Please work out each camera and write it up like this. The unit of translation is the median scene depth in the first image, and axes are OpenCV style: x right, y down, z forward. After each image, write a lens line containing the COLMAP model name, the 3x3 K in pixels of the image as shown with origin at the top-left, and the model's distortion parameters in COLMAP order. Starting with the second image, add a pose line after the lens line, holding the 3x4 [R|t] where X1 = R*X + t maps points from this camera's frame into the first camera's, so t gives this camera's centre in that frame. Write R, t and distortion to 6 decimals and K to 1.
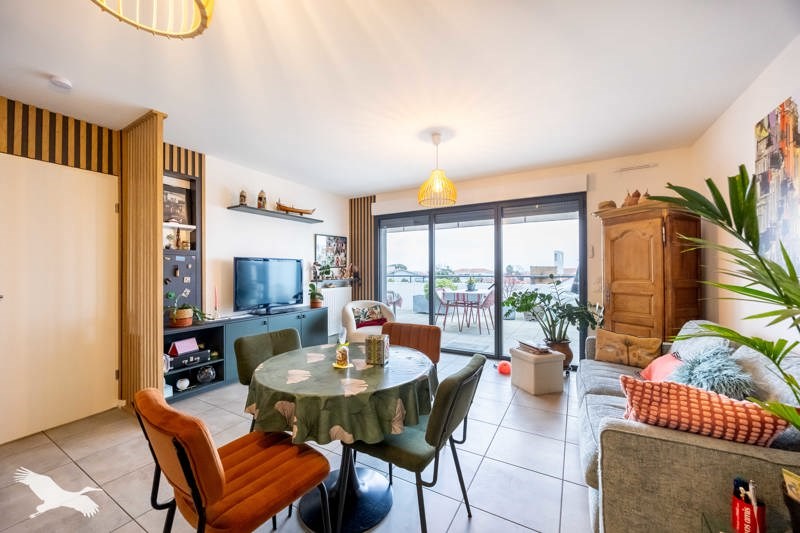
lens RADIAL K [[310.8, 0, 400.0], [0, 310.8, 266.5], [0, 0, 1]] dist [0.000151, 0.000001]
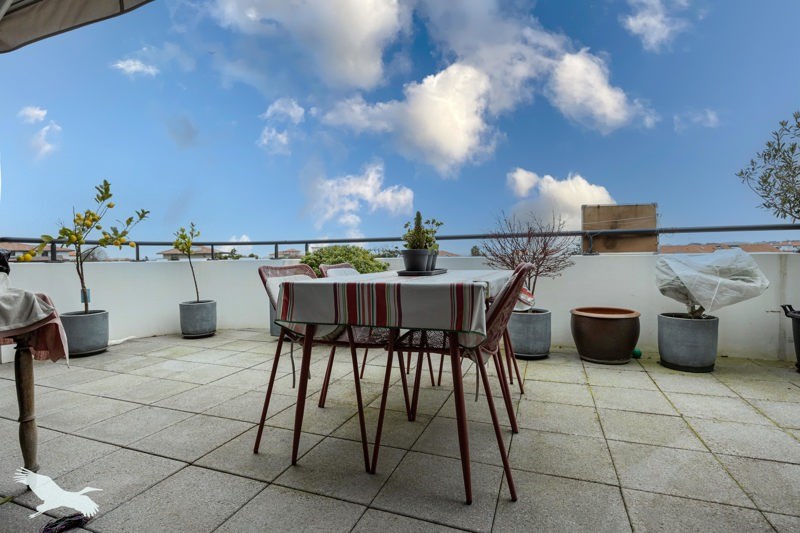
lens RADIAL K [[398.4, 0, 400.0], [0, 398.4, 266.5], [0, 0, 1]] dist [-0.000109, -0.000009]
pose [[0.987584, -0.017132, 0.156155, 0.171449], [0.010828, 0.999095, 0.041133, 0.062399], [-0.156718, -0.038931, 0.986876, 0.727676]]
